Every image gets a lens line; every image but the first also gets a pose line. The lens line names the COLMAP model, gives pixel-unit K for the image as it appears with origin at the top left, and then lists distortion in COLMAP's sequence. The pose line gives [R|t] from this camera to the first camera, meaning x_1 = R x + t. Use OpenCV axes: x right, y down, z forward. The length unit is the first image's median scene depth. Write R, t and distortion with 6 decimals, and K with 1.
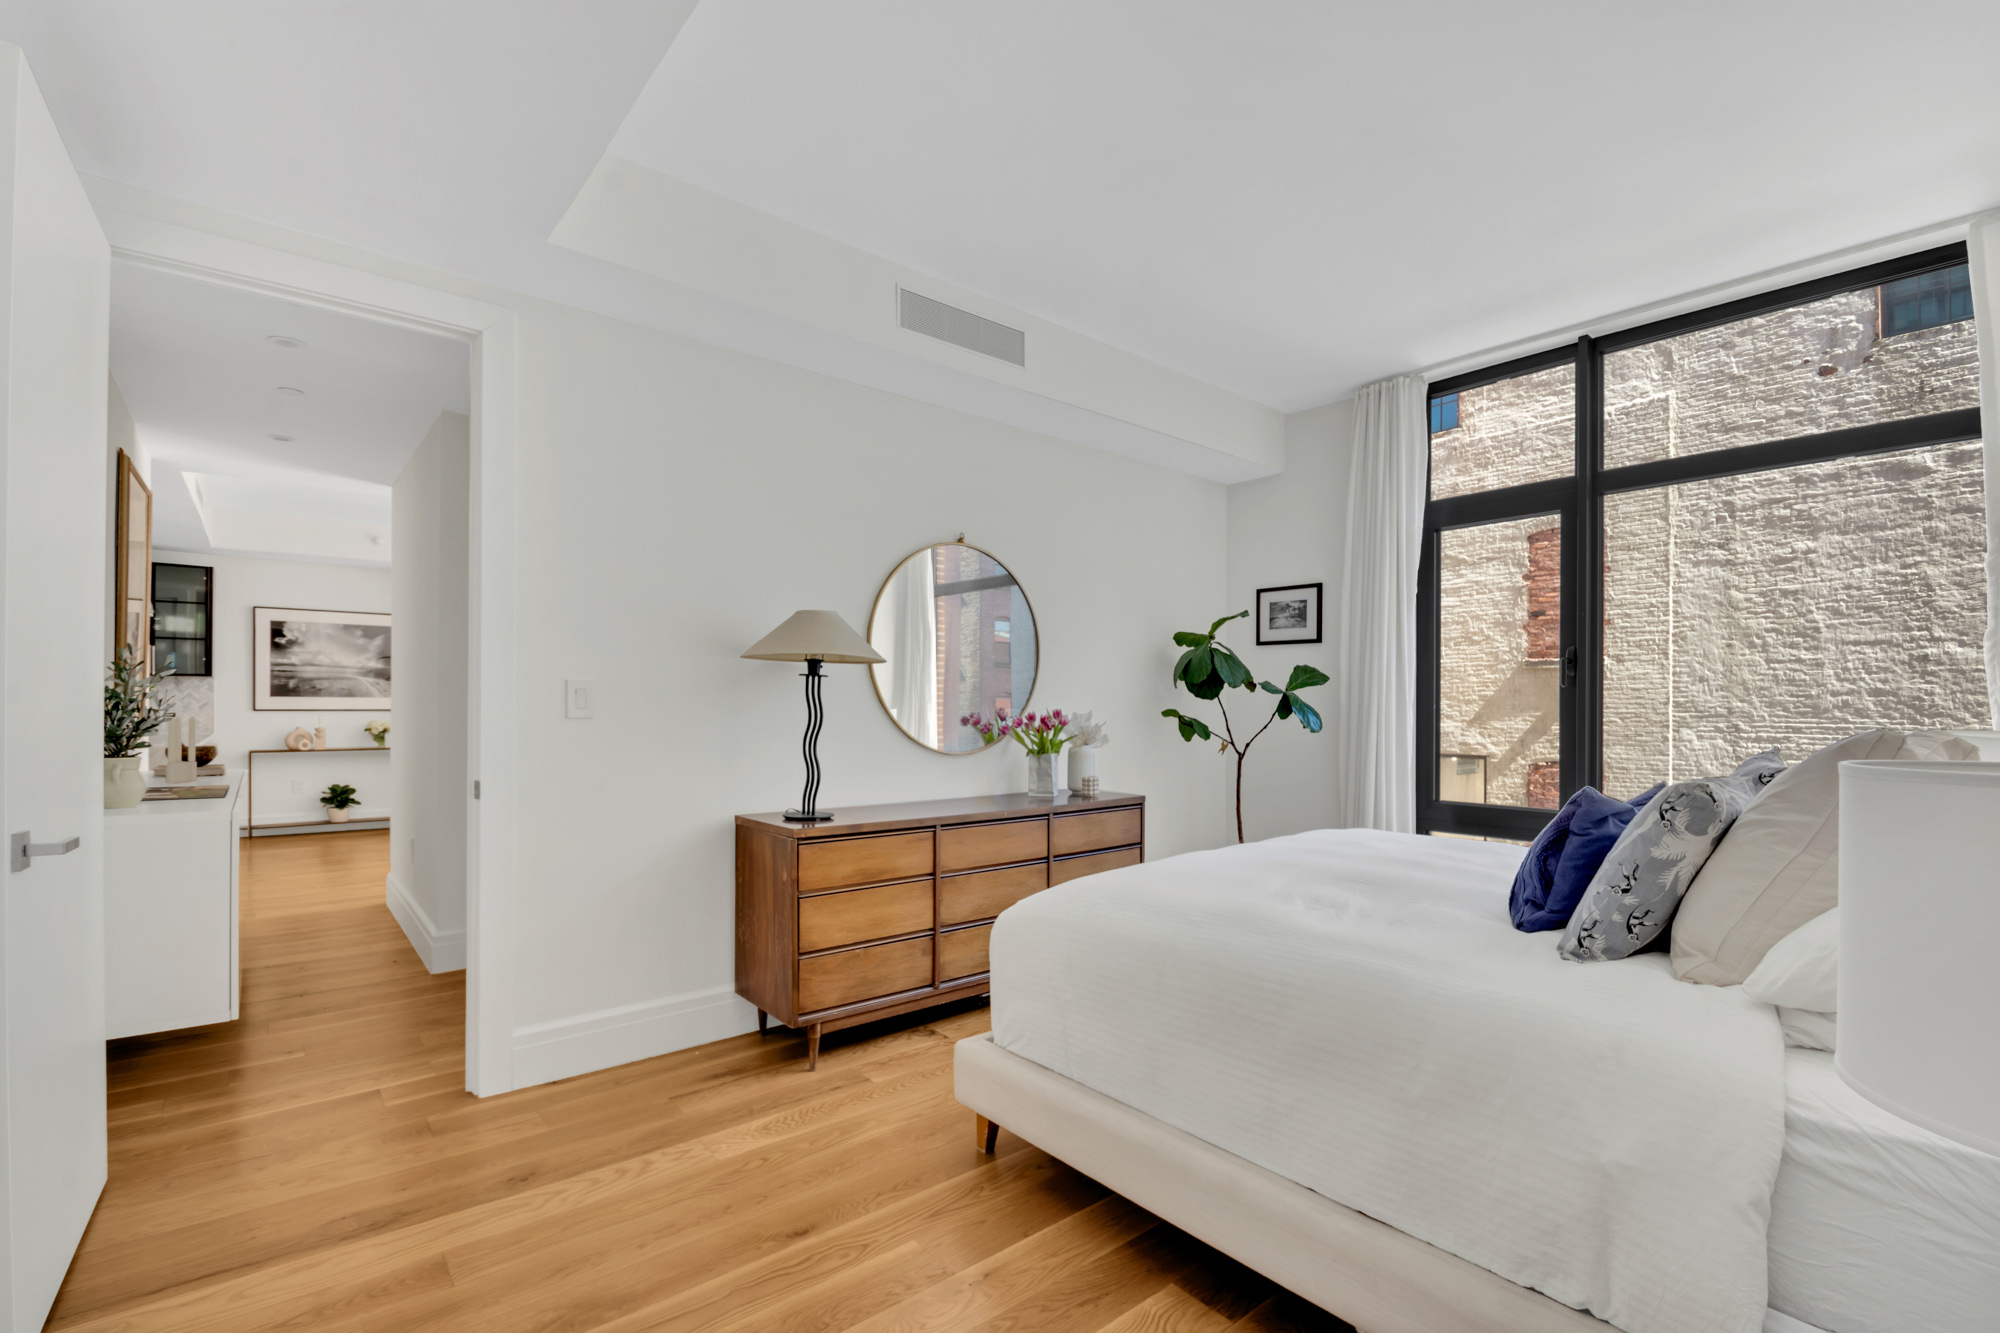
lens RADIAL K [[882.7, 0, 1007.1], [0, 882.7, 699.5], [0, 0, 1]] dist [-0.014900, -0.000231]
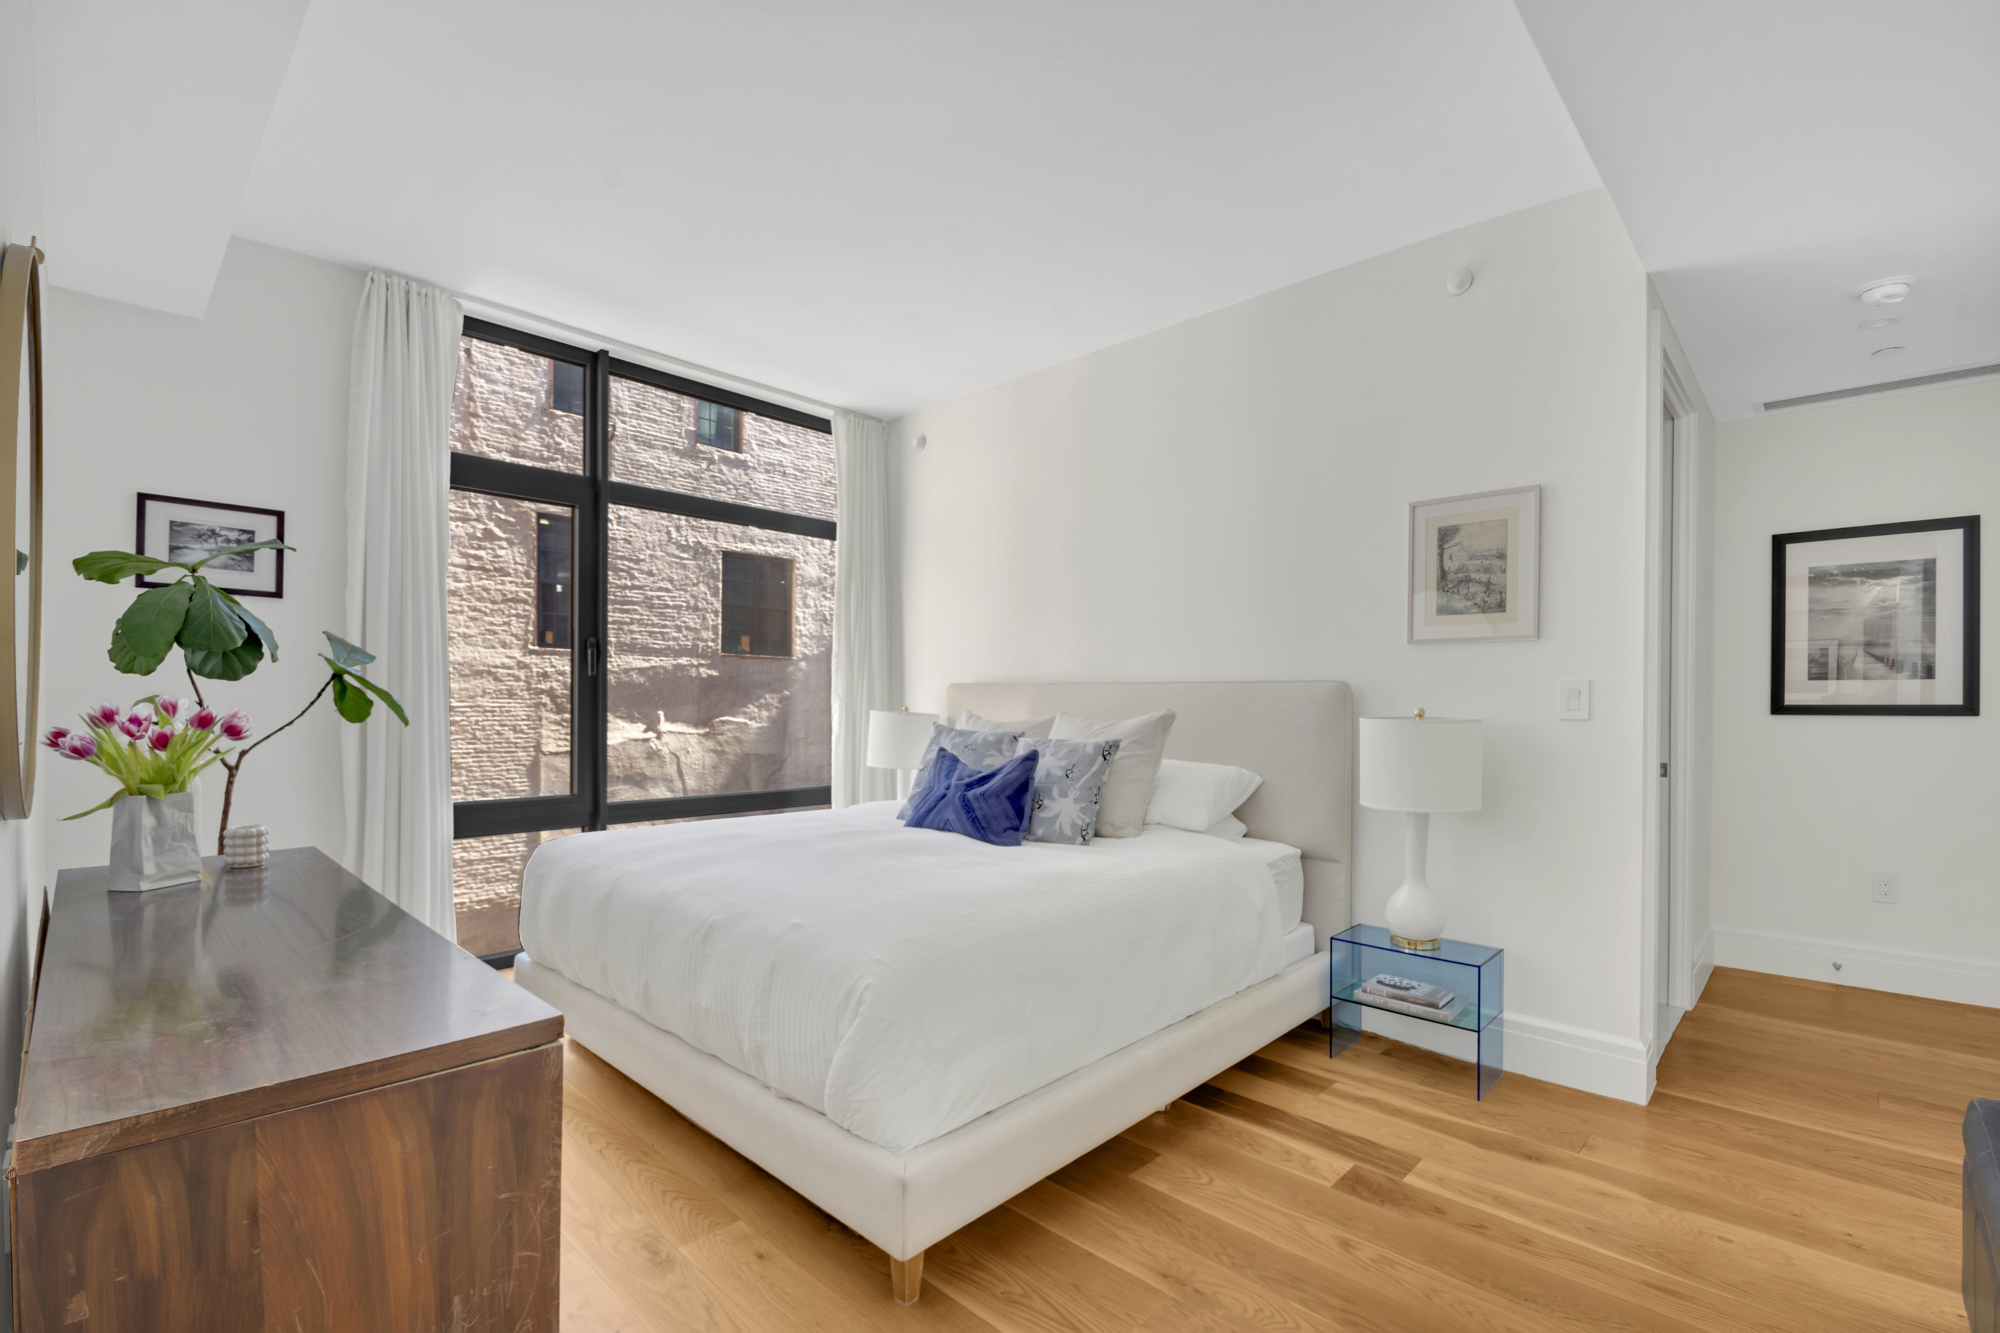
lens RADIAL K [[882.7, 0, 1007.1], [0, 882.7, 699.5], [0, 0, 1]] dist [-0.014900, -0.000231]
pose [[-0.127677, -0.002888, 0.991812, -0.513527], [-0.018261, 0.999833, 0.000560, 0.004700], [-0.991648, -0.018040, -0.127709, 0.689169]]
